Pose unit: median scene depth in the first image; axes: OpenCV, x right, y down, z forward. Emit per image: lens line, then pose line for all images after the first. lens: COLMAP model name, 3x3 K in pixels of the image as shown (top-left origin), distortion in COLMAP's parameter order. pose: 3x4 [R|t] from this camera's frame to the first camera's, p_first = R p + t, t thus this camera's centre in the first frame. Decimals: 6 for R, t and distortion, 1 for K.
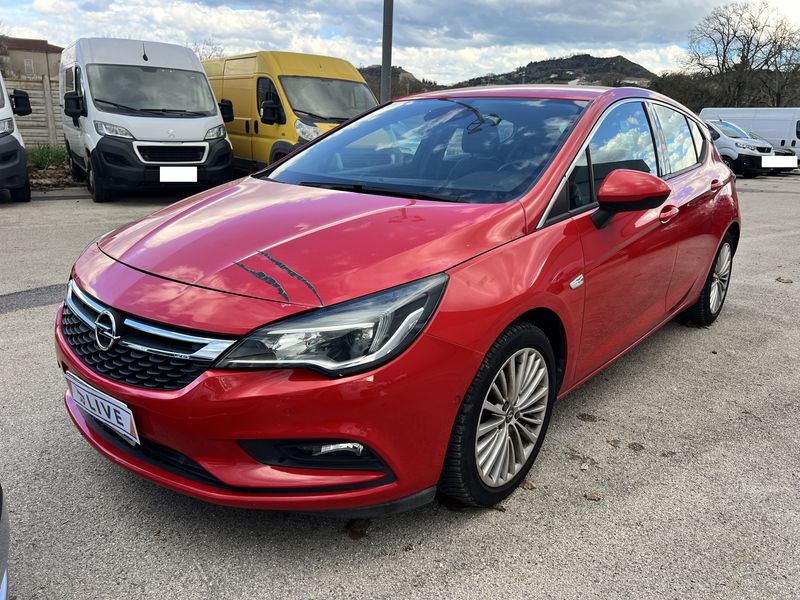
lens RADIAL K [[612.8, 0, 400.0], [0, 612.8, 300.0], [0, 0, 1]] dist [0.066872, -0.081026]
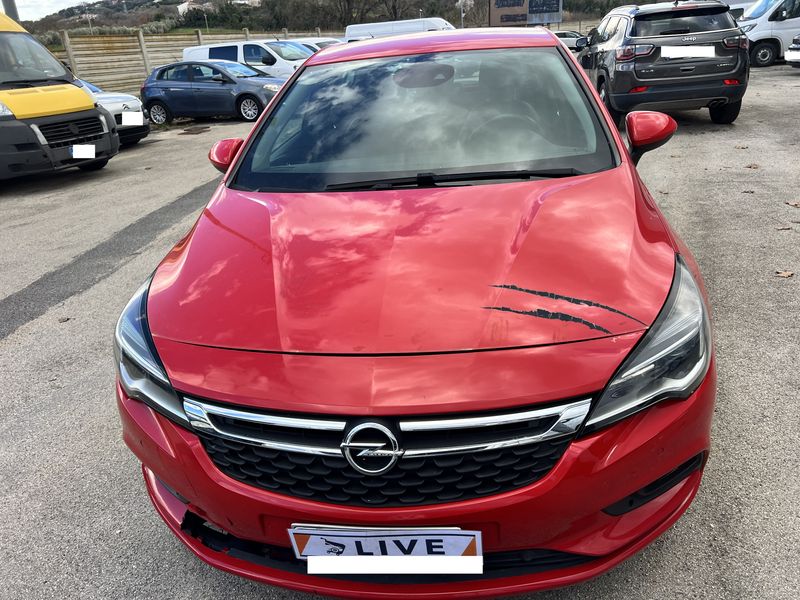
lens RADIAL K [[612.8, 0, 400.0], [0, 612.8, 300.0], [0, 0, 1]] dist [0.066872, -0.081026]
pose [[0.836627, -0.294379, 0.461948, -0.737359], [0.243431, 0.955278, 0.167883, -0.234361], [-0.490710, -0.028003, 0.870873, 0.358476]]
